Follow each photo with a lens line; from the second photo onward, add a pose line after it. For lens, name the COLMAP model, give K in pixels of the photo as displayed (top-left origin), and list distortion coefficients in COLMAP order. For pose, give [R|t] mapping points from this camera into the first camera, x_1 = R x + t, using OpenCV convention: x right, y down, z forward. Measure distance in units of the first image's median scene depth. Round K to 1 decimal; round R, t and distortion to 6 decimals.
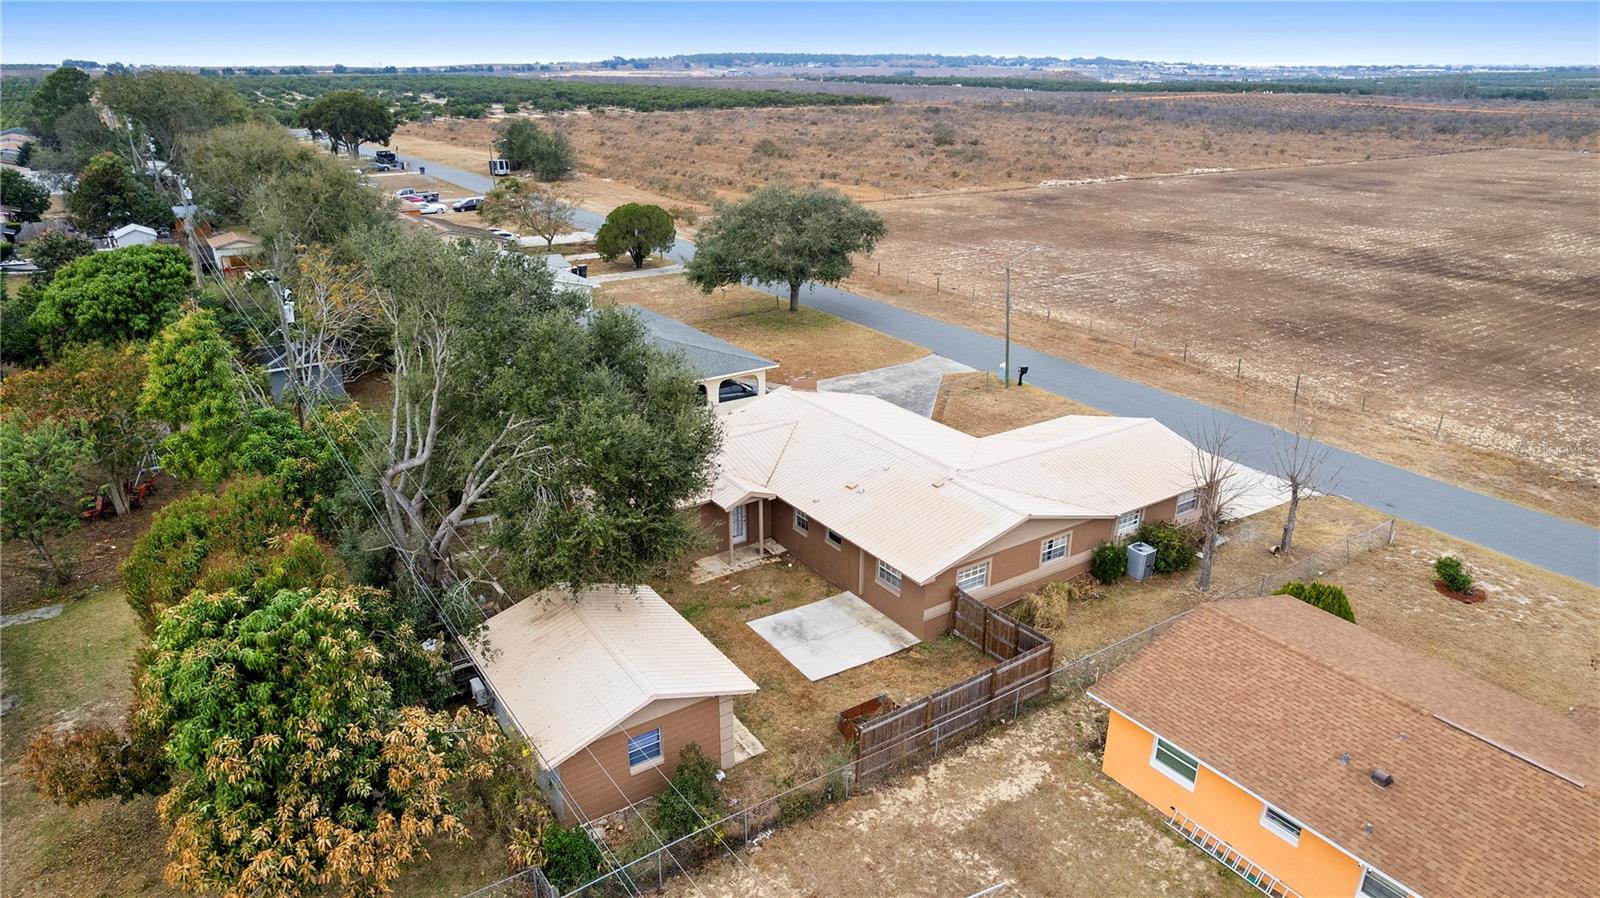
lens RADIAL K [[1019.8, 0, 790.1], [0, 1019.8, 447.2], [0, 0, 1]] dist [-0.089922, 0.075078]
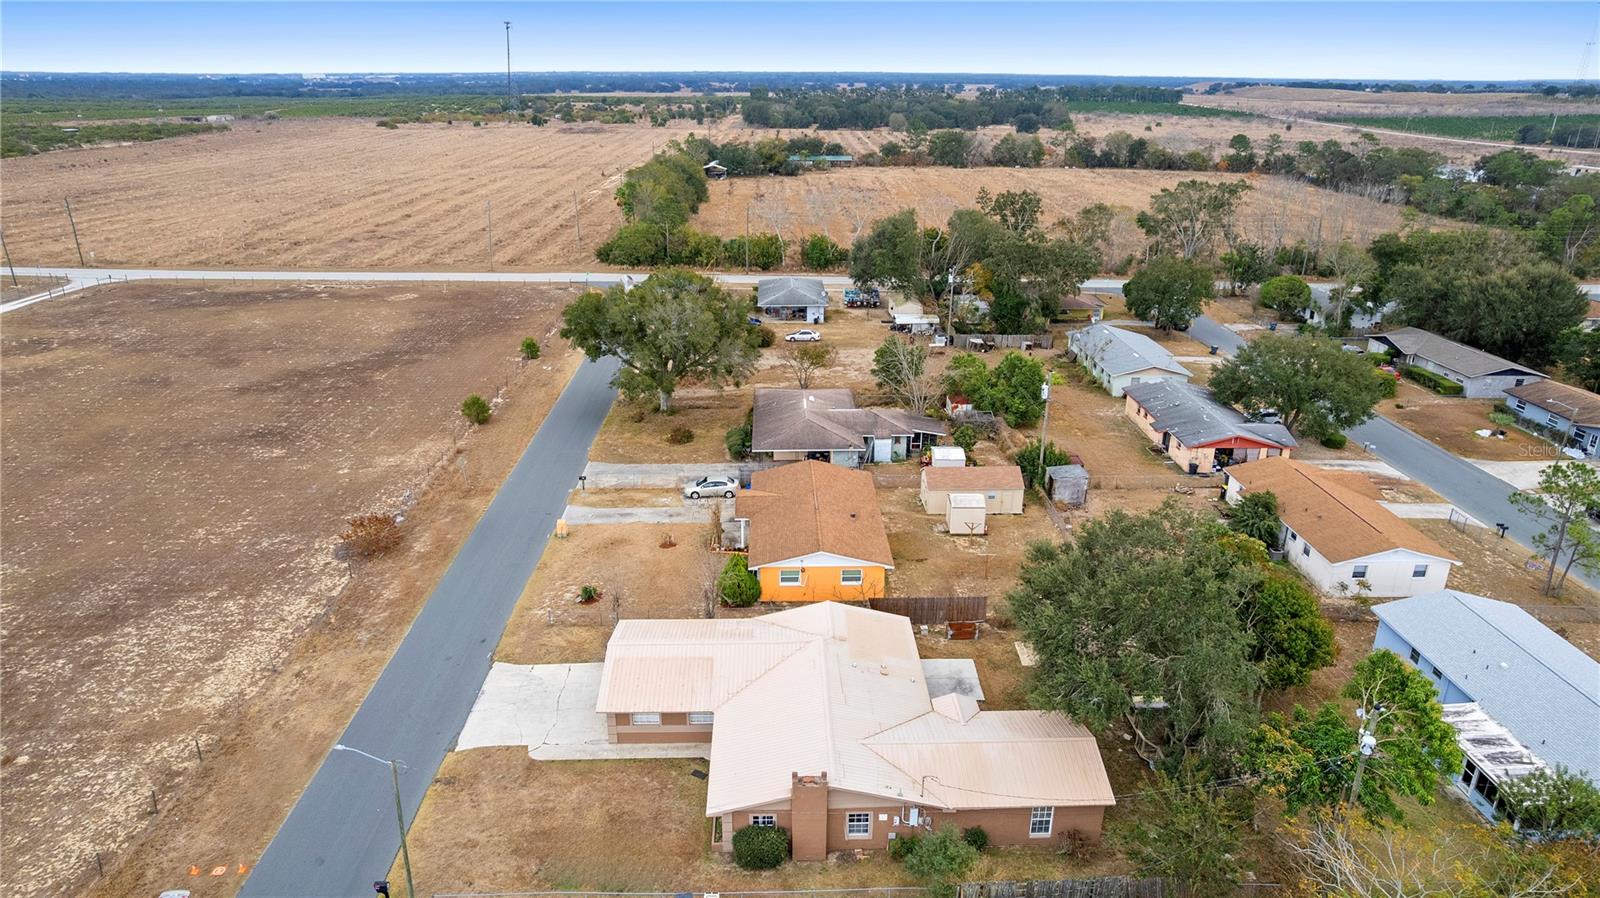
lens RADIAL K [[1023.2, 0, 800.0], [0, 1023.2, 449.0], [0, 0, 1]] dist [-0.088899, 0.085931]
pose [[-0.854786, -0.180369, 0.486629, -0.309665], [0.183074, 0.772589, 0.607939, -0.698580], [-0.485618, 0.608747, -0.627378, 1.149670]]
